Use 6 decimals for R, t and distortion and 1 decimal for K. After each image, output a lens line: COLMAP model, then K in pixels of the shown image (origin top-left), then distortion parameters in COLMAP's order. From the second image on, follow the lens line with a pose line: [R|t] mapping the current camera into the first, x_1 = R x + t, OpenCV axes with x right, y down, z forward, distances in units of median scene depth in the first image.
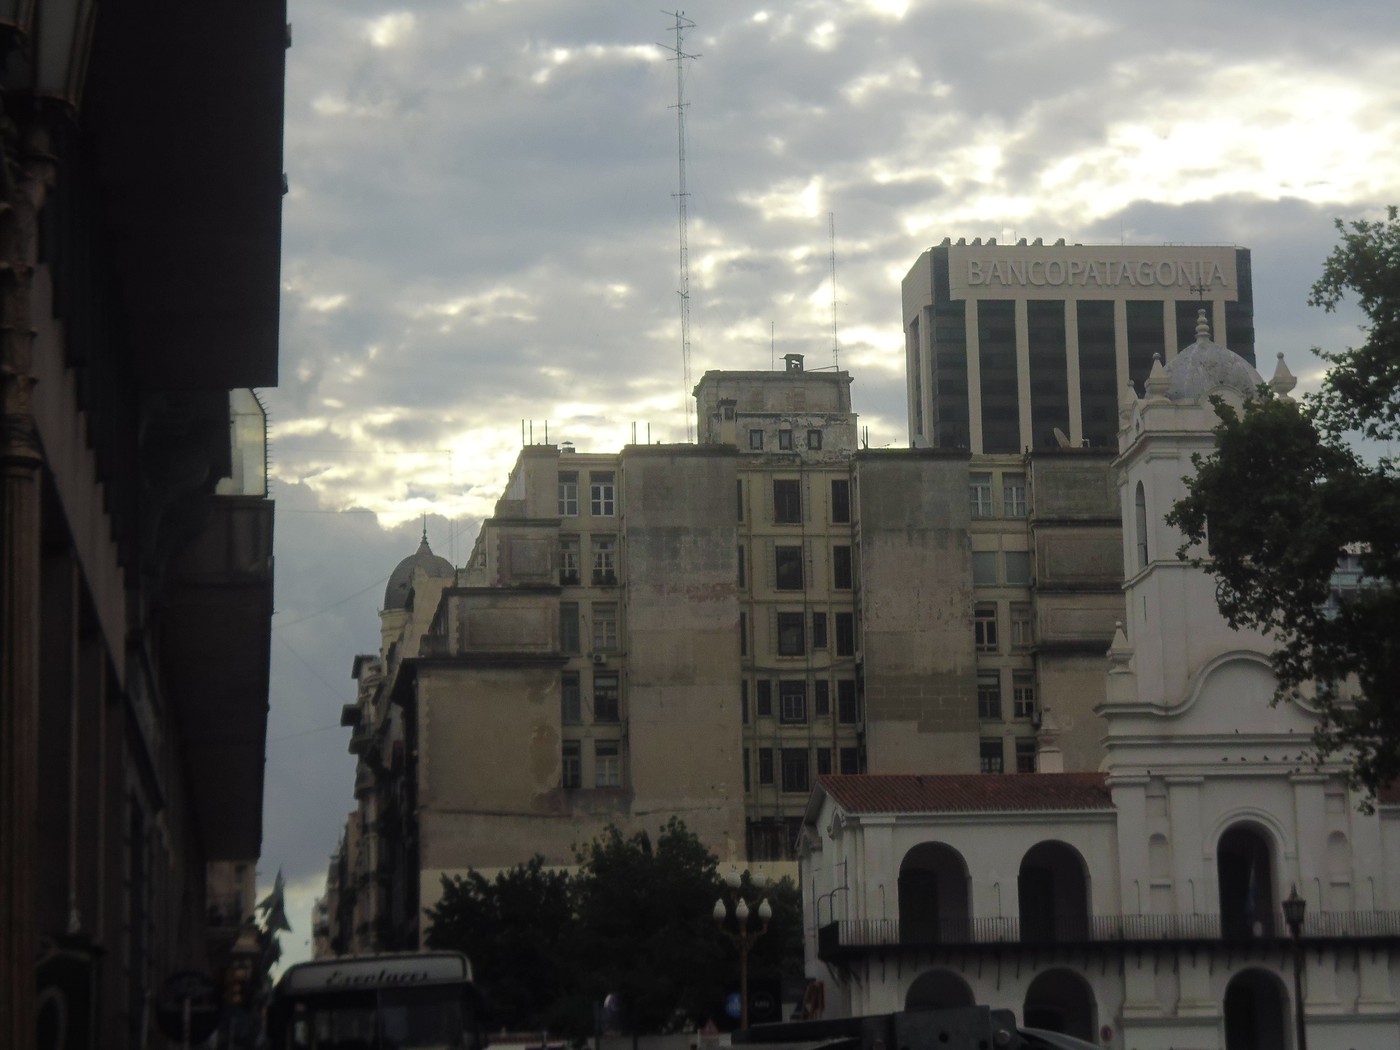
lens RADIAL K [[3252.9, 0, 699.9], [0, 3252.9, 524.6], [0, 0, 1]] dist [-0.092013, 0.000000]
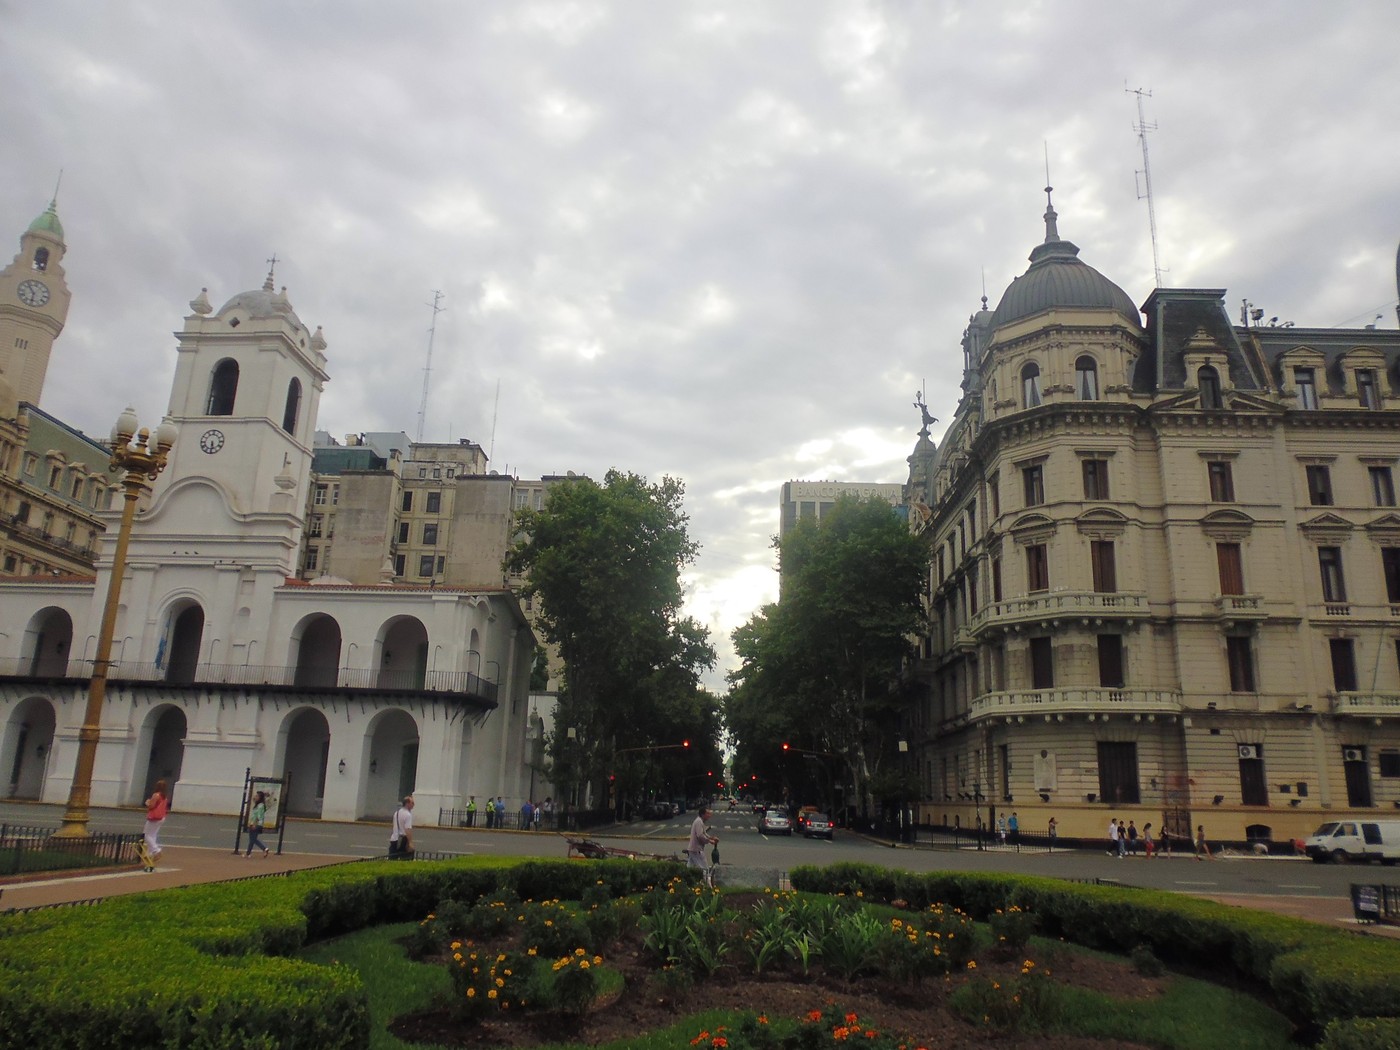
lens RADIAL K [[1030.1, 0, 700.3], [0, 1030.1, 526.2], [0, 0, 1]] dist [-0.006242, -0.001726]
pose [[0.988406, 0.018074, -0.150756, 0.301204], [-0.031714, 0.995565, -0.088566, 0.061998], [0.148487, 0.092320, 0.984596, 0.398906]]
